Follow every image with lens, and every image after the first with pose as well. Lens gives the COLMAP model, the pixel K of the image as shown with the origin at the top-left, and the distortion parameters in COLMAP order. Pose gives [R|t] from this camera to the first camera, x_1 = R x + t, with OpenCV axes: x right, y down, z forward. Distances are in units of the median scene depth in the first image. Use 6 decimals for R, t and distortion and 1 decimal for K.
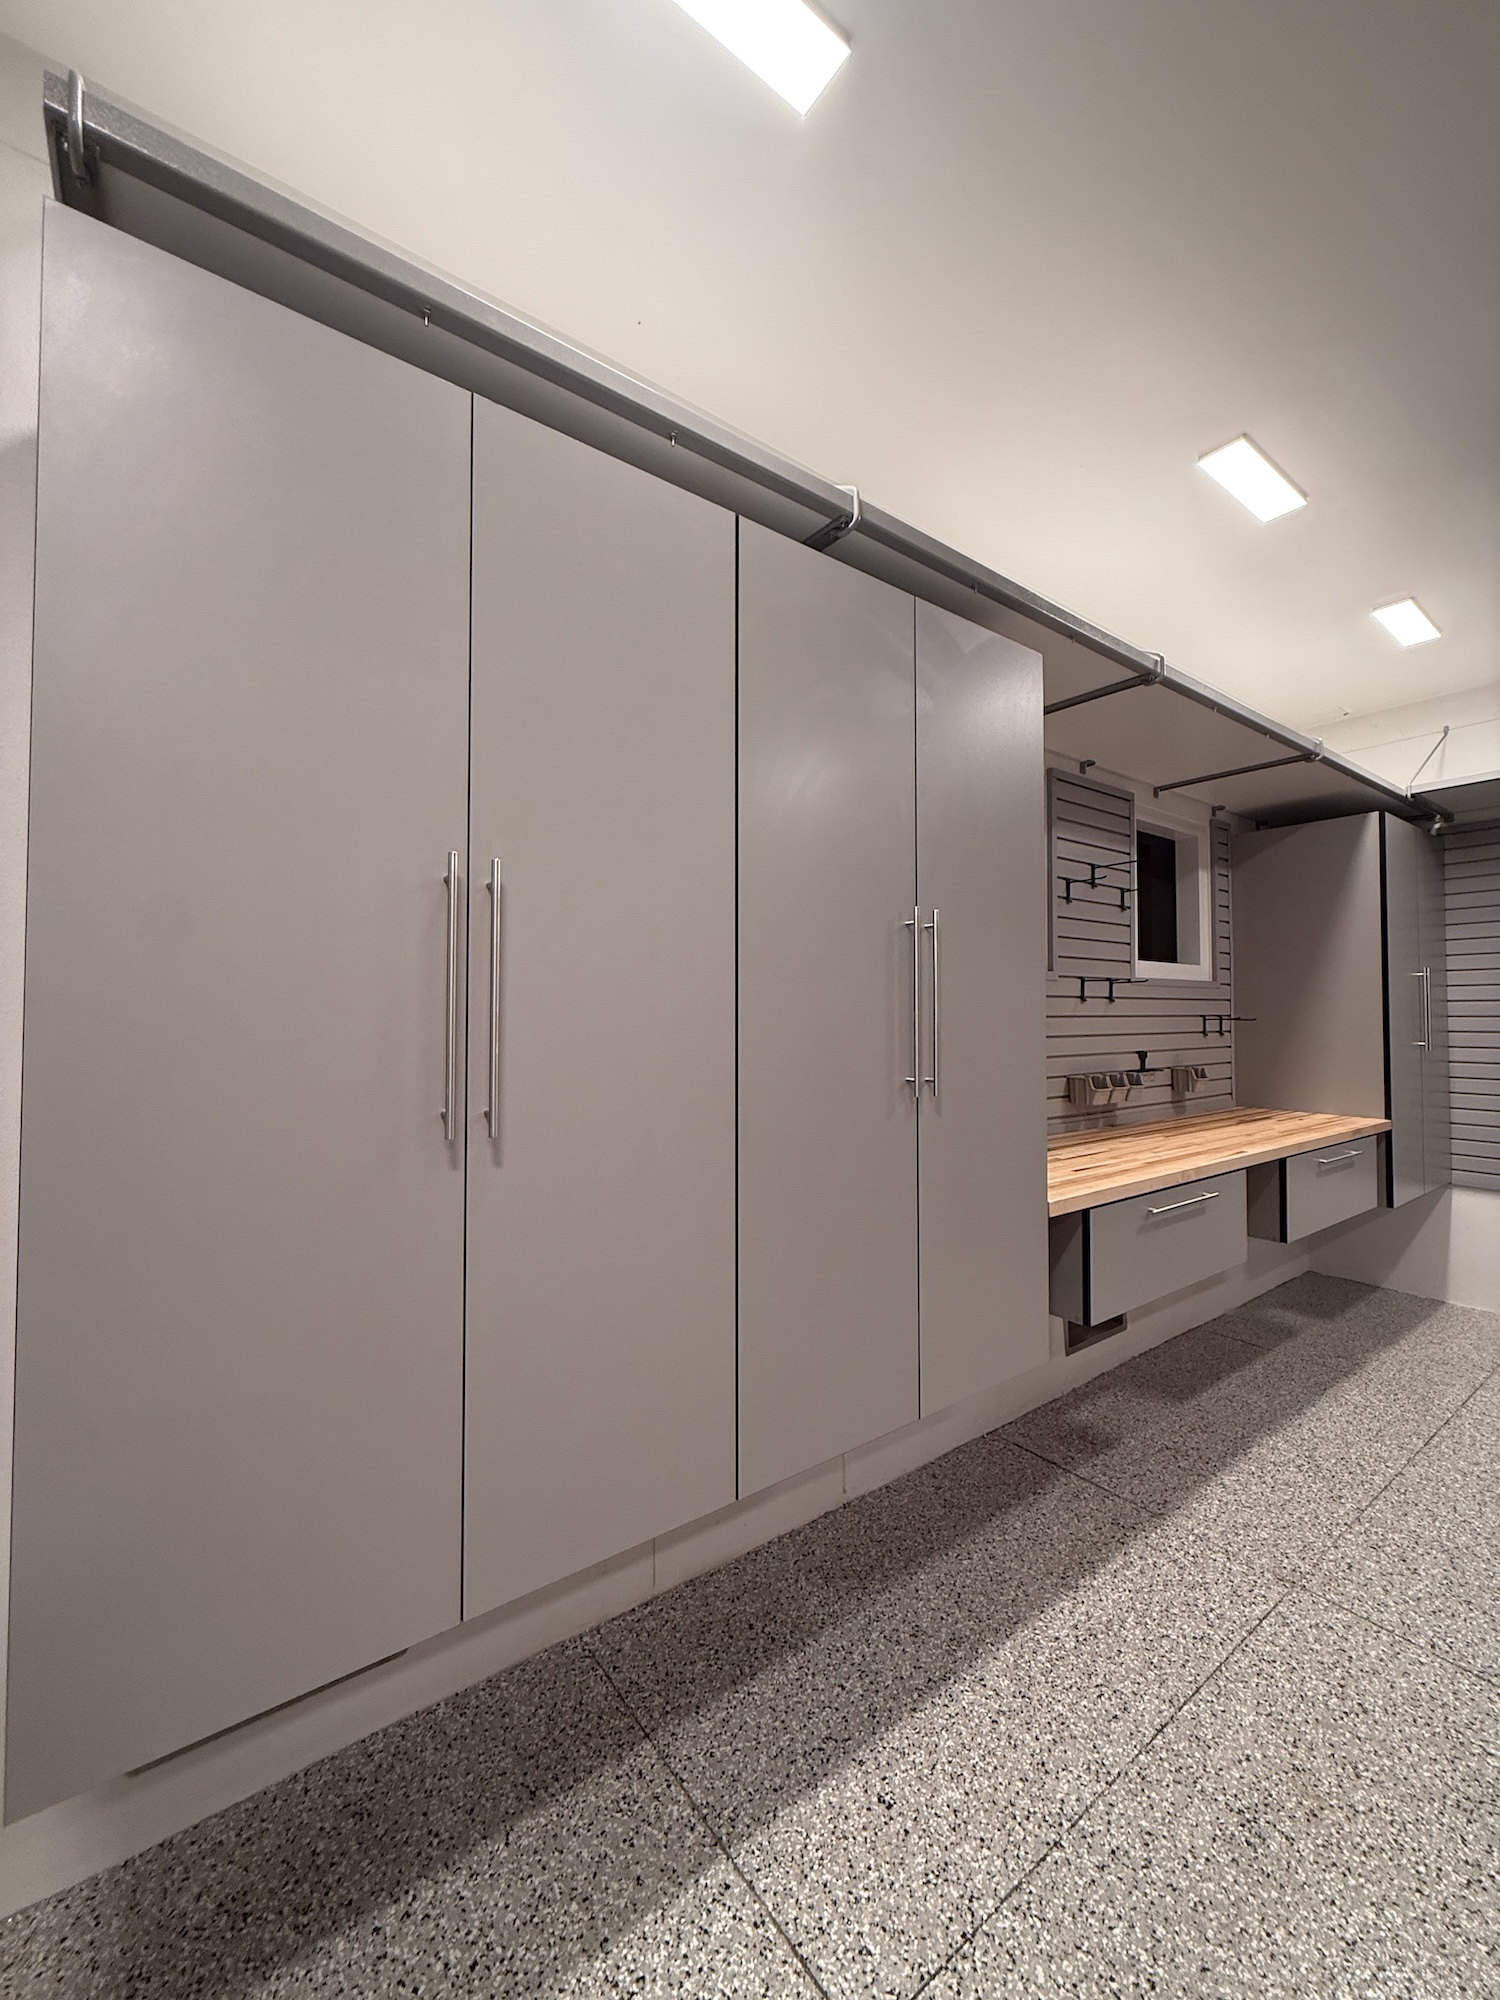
lens RADIAL K [[797.8, 0, 752.8], [0, 797.8, 996.2], [0, 0, 1]] dist [0.000121, -0.000151]
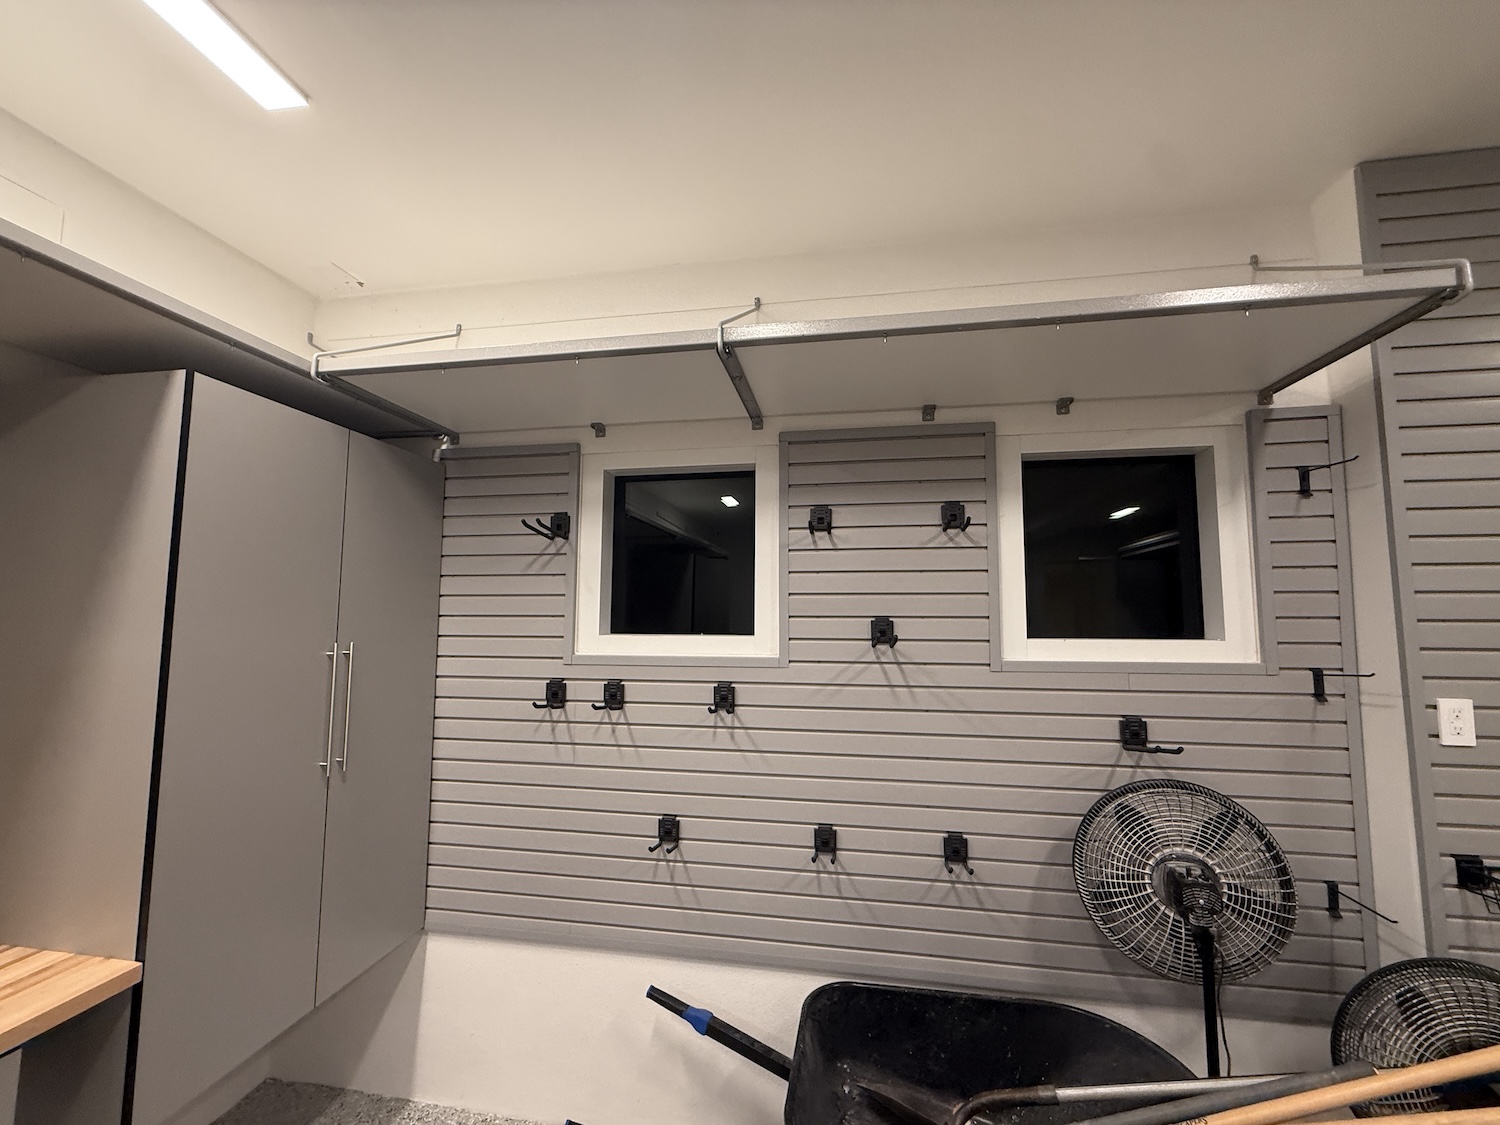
lens RADIAL K [[598.4, 0, 748.6], [0, 598.4, 561.3], [0, 0, 1]] dist [0.000121, -0.000151]
pose [[0.721122, 0.062597, 0.689975, 1.004106], [-0.021619, 0.997458, -0.067899, -0.103617], [-0.692471, 0.034047, 0.720642, 0.561981]]
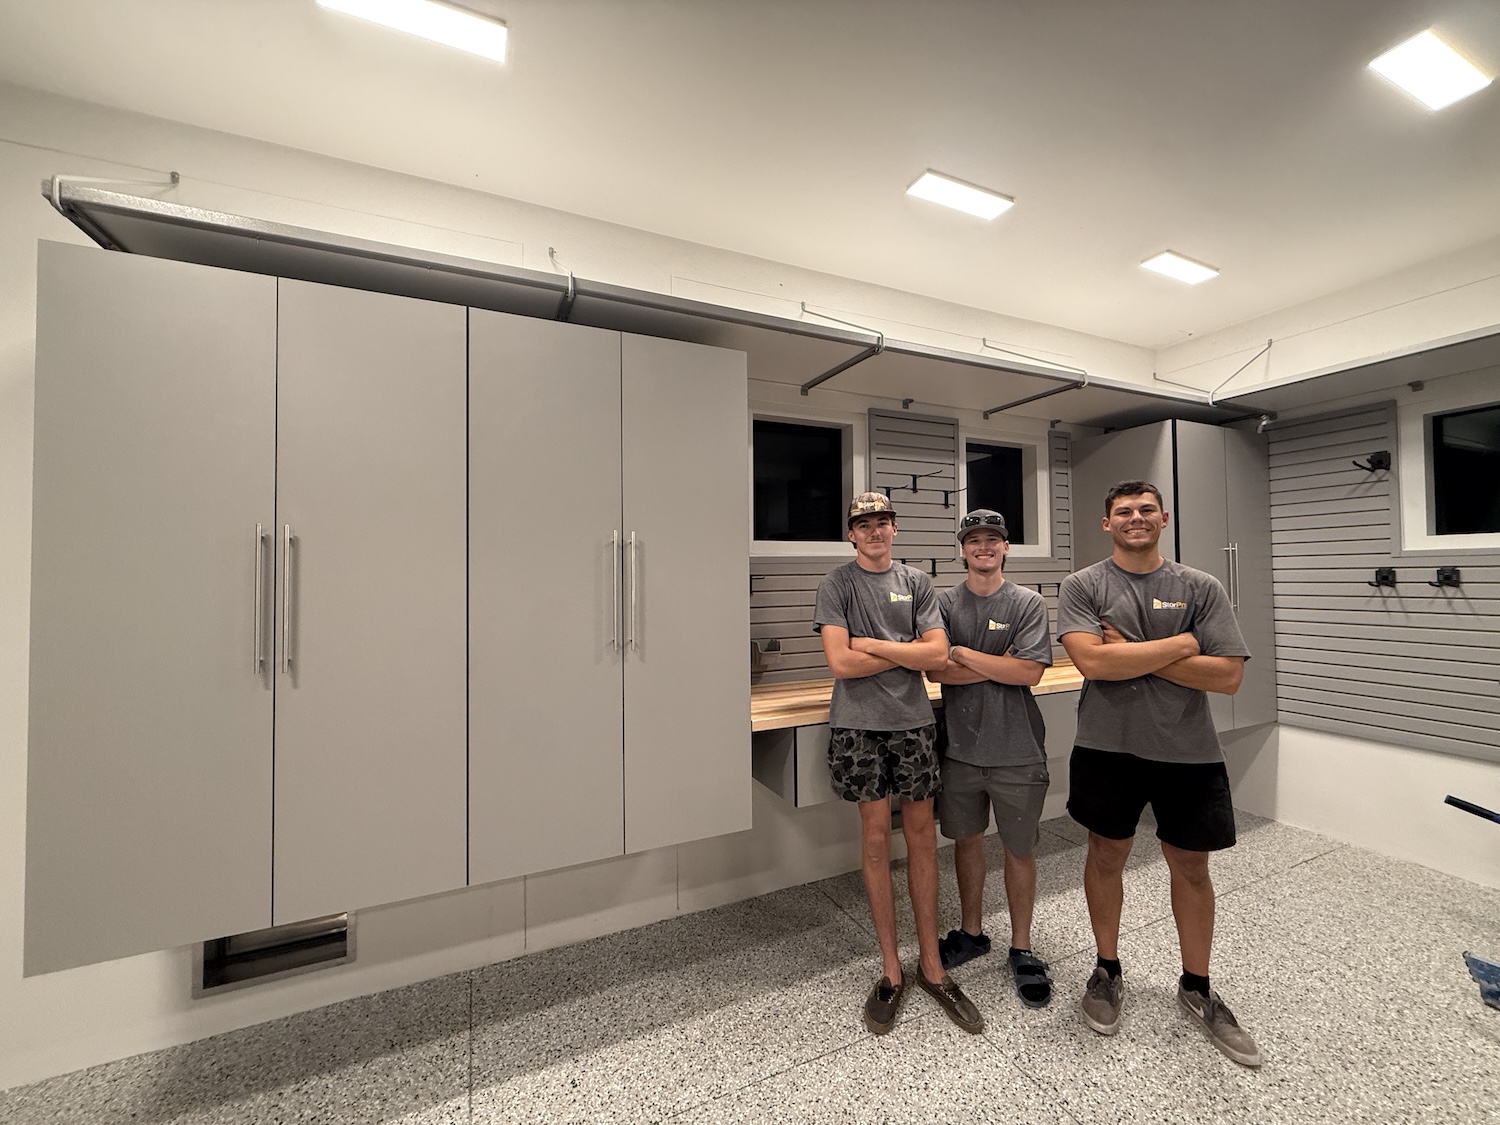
lens RADIAL K [[598.4, 0, 747.1], [0, 598.4, 561.6], [0, 0, 1]] dist [0.000121, -0.000151]
pose [[0.977719, -0.014837, -0.209395, 0.421043], [0.015591, 0.999877, 0.001950, -0.029105], [0.209340, -0.005171, 0.977829, -0.062929]]
